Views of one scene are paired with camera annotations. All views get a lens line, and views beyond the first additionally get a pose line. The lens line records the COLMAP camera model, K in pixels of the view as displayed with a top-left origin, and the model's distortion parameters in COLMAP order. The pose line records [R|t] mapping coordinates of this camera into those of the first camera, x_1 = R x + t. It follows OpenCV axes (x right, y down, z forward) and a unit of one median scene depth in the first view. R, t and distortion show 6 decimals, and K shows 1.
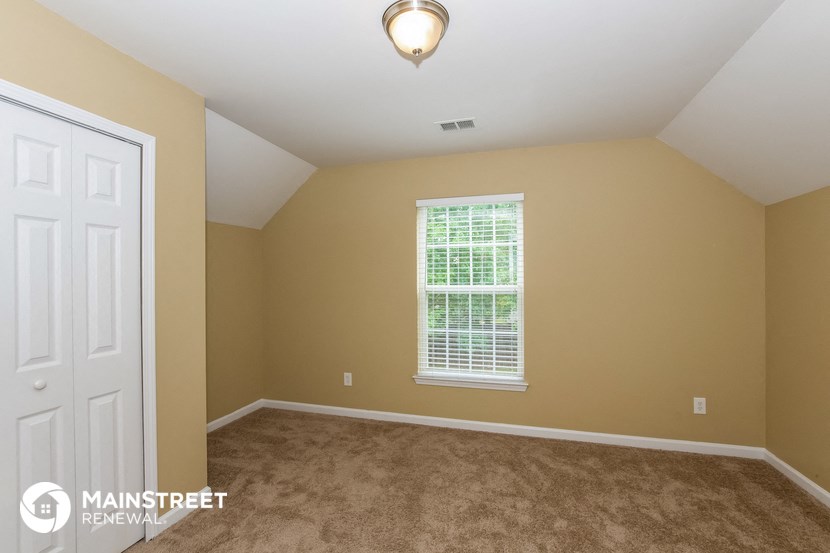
lens RADIAL K [[368.1, 0, 416.1], [0, 368.1, 275.6], [0, 0, 1]] dist [-0.015497, -0.000009]
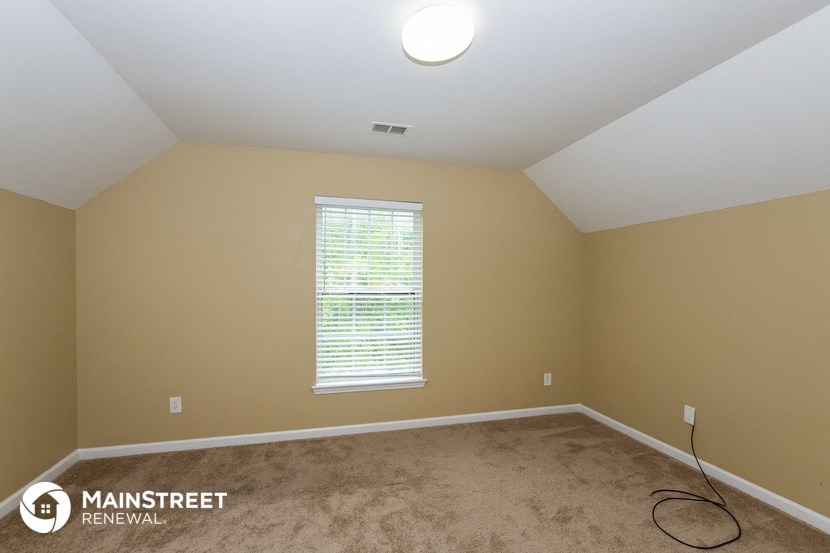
lens RADIAL K [[368.1, 0, 416.0], [0, 368.1, 282.8], [0, 0, 1]] dist [-0.015497, -0.000009]
pose [[0.852347, 0.013790, 0.522794, -0.333285], [-0.018907, 0.999811, 0.004452, 0.003675], [-0.522634, -0.013679, 0.852447, 0.099724]]
